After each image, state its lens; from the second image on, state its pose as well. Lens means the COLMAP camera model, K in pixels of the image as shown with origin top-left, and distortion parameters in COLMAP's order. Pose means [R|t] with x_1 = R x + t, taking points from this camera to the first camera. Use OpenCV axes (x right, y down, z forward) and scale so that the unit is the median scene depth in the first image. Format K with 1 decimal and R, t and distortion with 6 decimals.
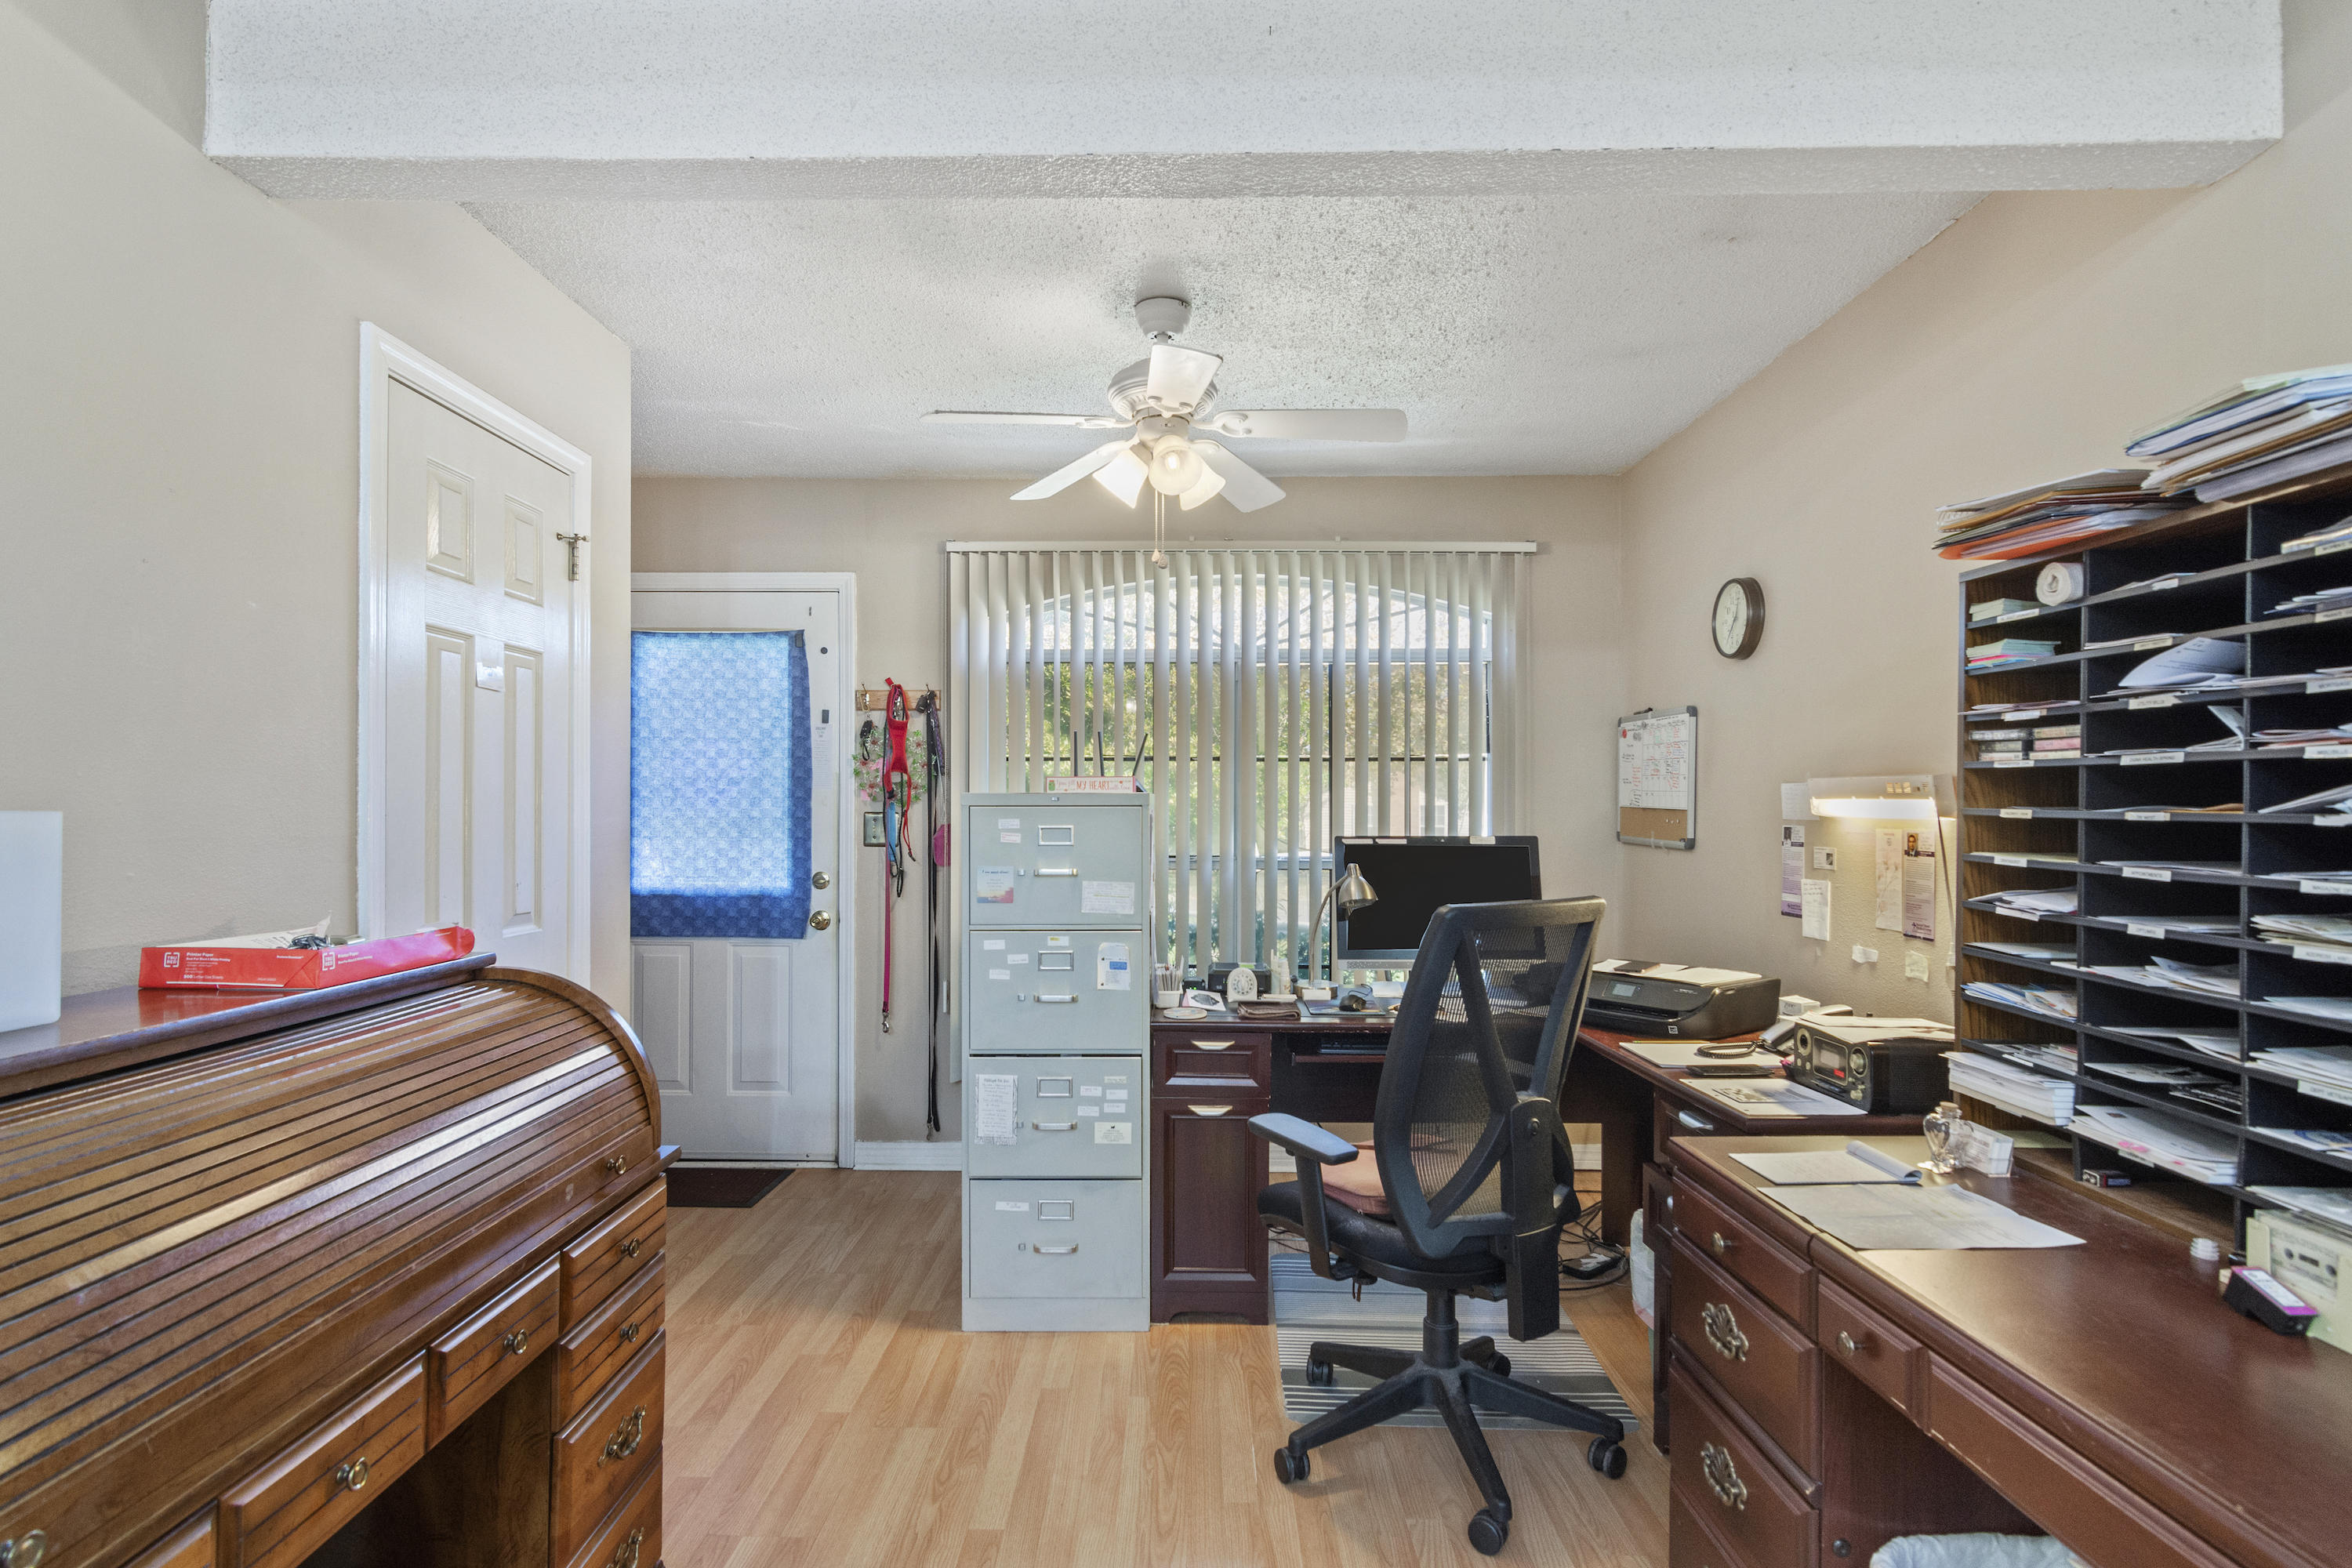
lens RADIAL K [[1142.8, 0, 1186.6], [0, 1142.8, 799.7], [0, 0, 1]] dist [-0.003379, 0.001296]
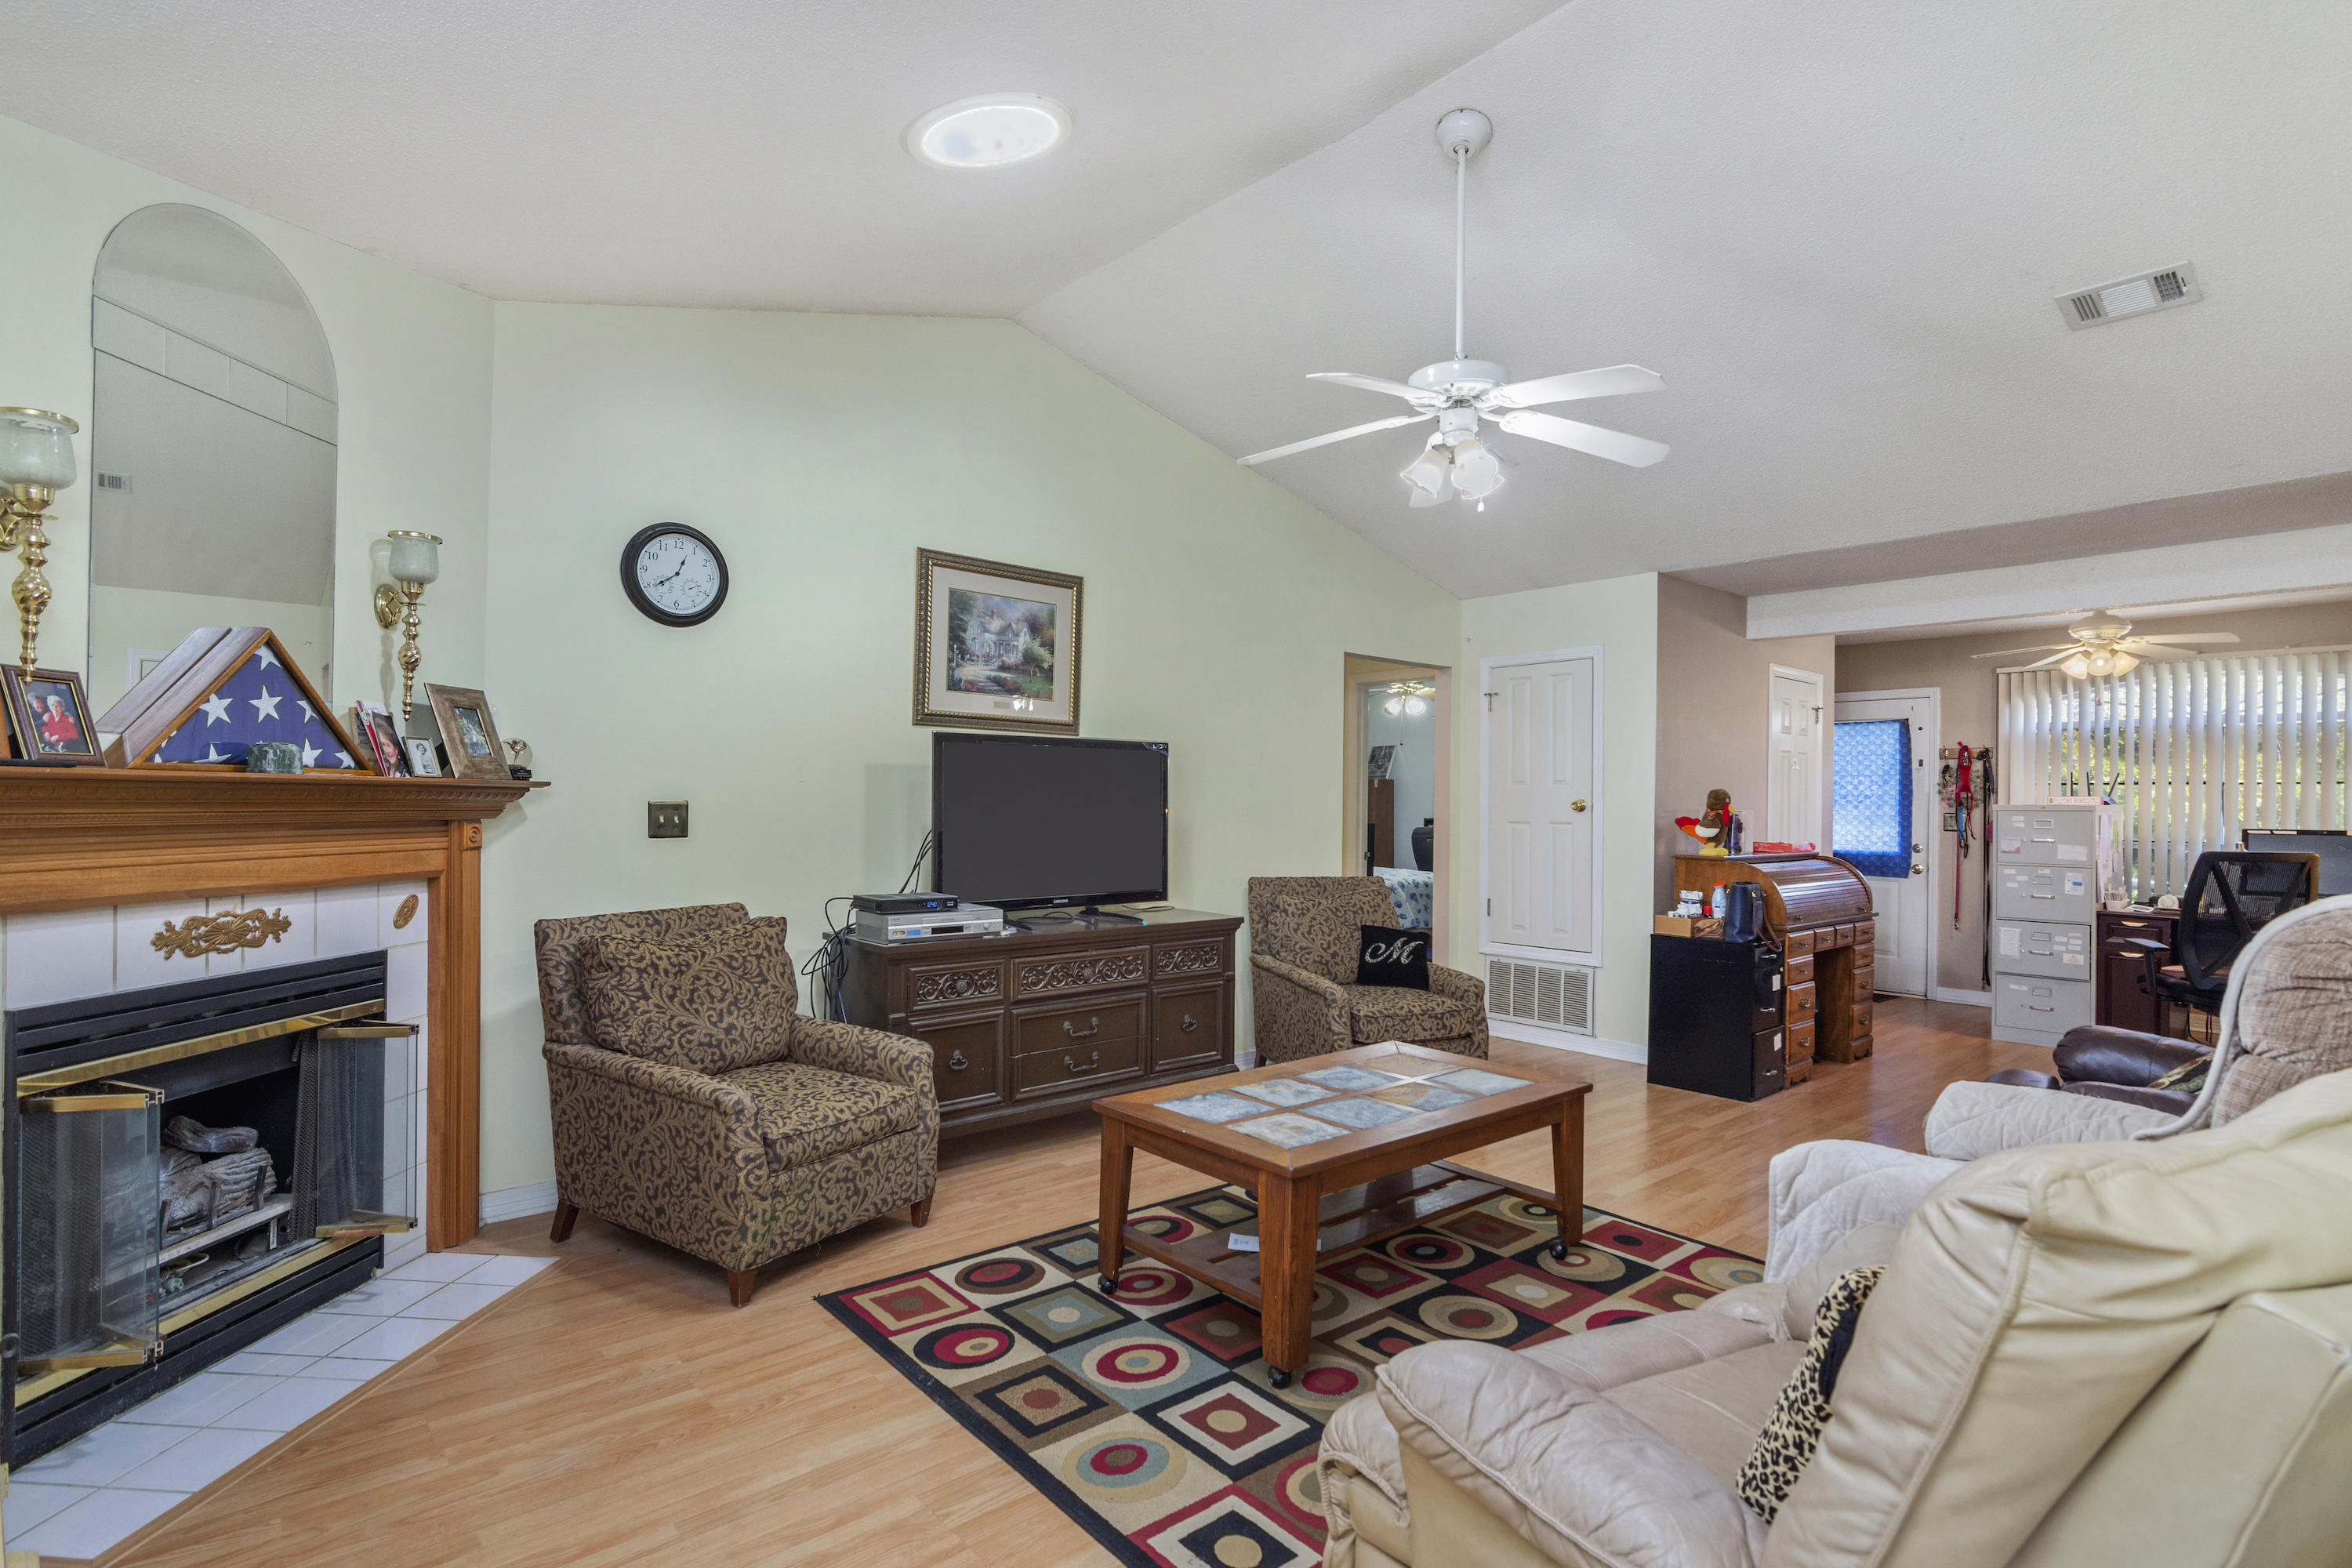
lens RADIAL K [[1142.8, 0, 1176.5], [0, 1142.8, 804.7], [0, 0, 1]] dist [-0.003379, 0.001296]
pose [[0.646128, 0.006007, -0.763206, 0.341472], [-0.003642, 0.999982, 0.004787, -0.007255], [0.763221, -0.000314, 0.646138, -1.200377]]
